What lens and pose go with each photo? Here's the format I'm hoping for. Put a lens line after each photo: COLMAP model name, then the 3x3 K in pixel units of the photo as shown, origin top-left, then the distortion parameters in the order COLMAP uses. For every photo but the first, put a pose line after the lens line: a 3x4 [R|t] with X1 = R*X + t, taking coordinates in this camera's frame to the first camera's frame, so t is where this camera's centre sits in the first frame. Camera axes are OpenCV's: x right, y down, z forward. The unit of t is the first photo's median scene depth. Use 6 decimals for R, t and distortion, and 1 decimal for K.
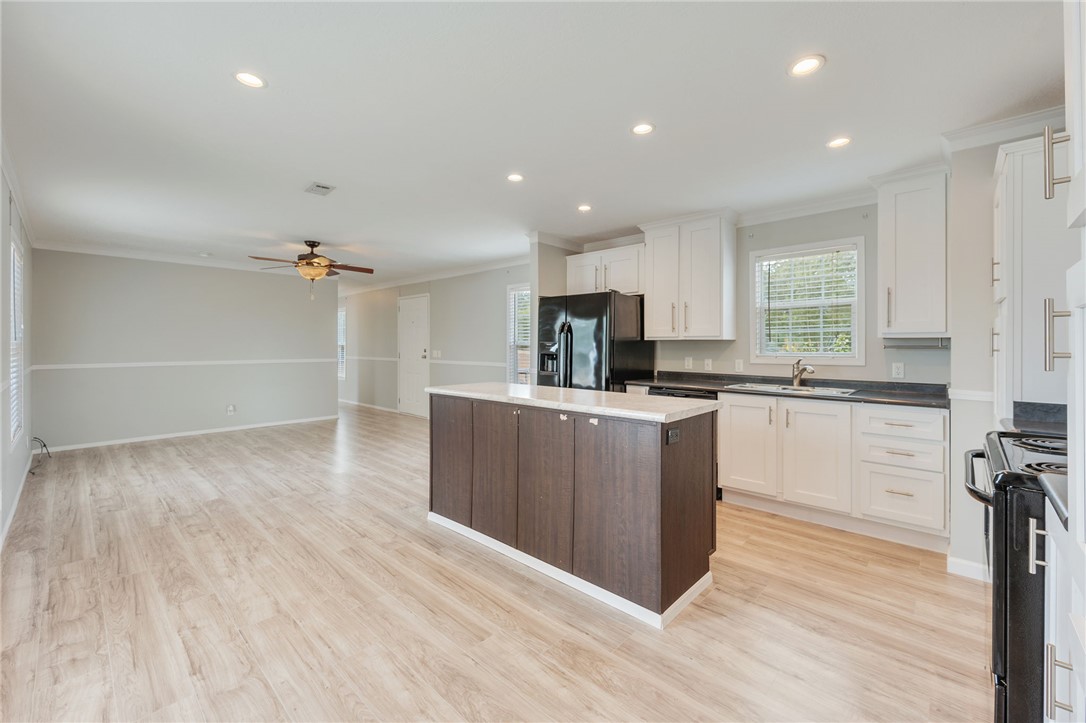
lens RADIAL K [[452.7, 0, 540.7], [0, 452.7, 340.3], [0, 0, 1]] dist [0.000876, -0.016944]
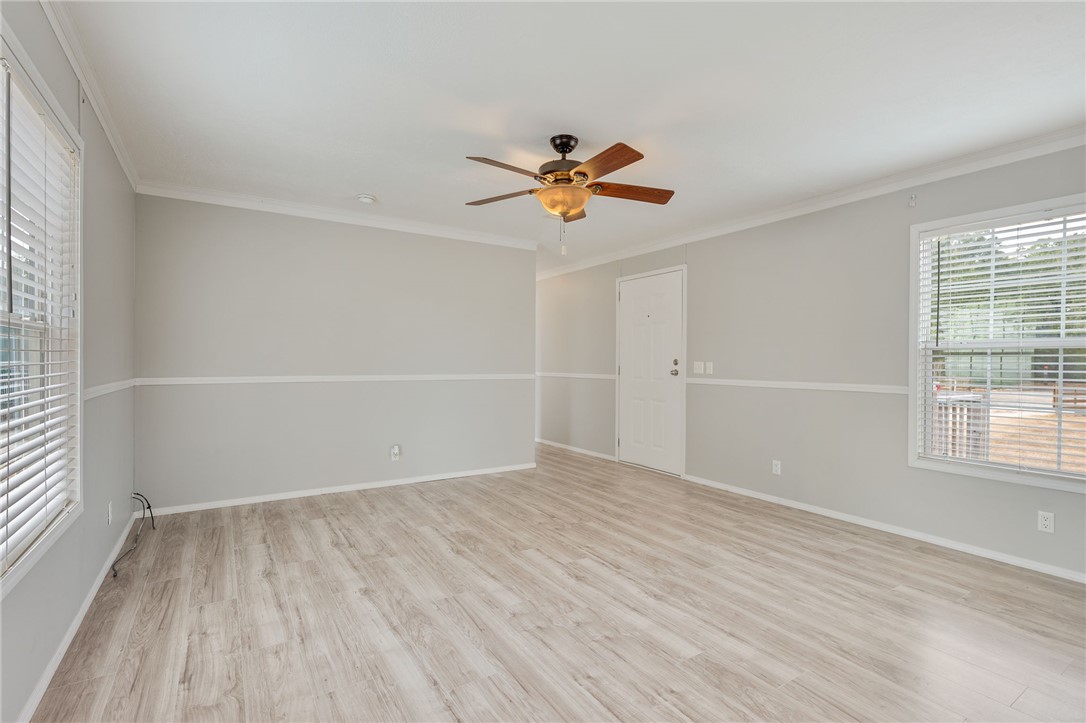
lens RADIAL K [[533.6, 0, 543.0], [0, 533.6, 361.5], [0, 0, 1]] dist [-0.097021, -0.000177]
pose [[0.966311, 0.010184, -0.257176, -0.280747], [-0.006356, 0.999856, 0.015711, 0.013816], [0.257299, -0.013547, 0.966237, 0.320981]]
